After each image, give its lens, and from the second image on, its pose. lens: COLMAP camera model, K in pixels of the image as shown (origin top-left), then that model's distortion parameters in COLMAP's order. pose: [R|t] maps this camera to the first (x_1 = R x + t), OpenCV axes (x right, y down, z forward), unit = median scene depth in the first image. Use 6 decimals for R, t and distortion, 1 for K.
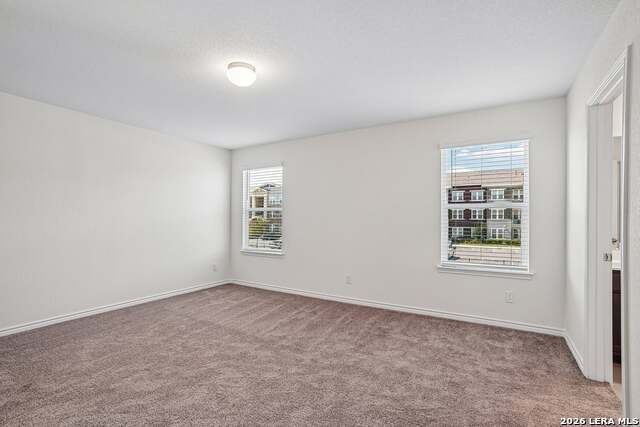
lens RADIAL K [[299.1, 0, 319.8], [0, 299.1, 217.2], [0, 0, 1]] dist [-0.046943, 0.029133]
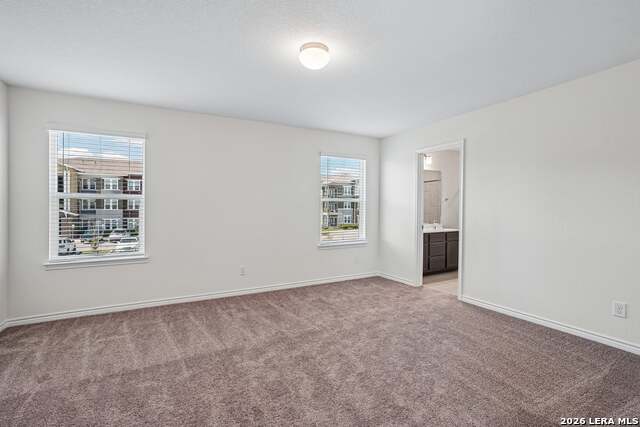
lens RADIAL K [[300.8, 0, 319.6], [0, 300.8, 210.2], [0, 0, 1]] dist [-0.046352, 0.030517]
pose [[0.496701, -0.007213, 0.867892, -0.772235], [-0.000464, 0.999963, 0.008576, 0.000101], [-0.867922, -0.004662, 0.496679, 0.355036]]
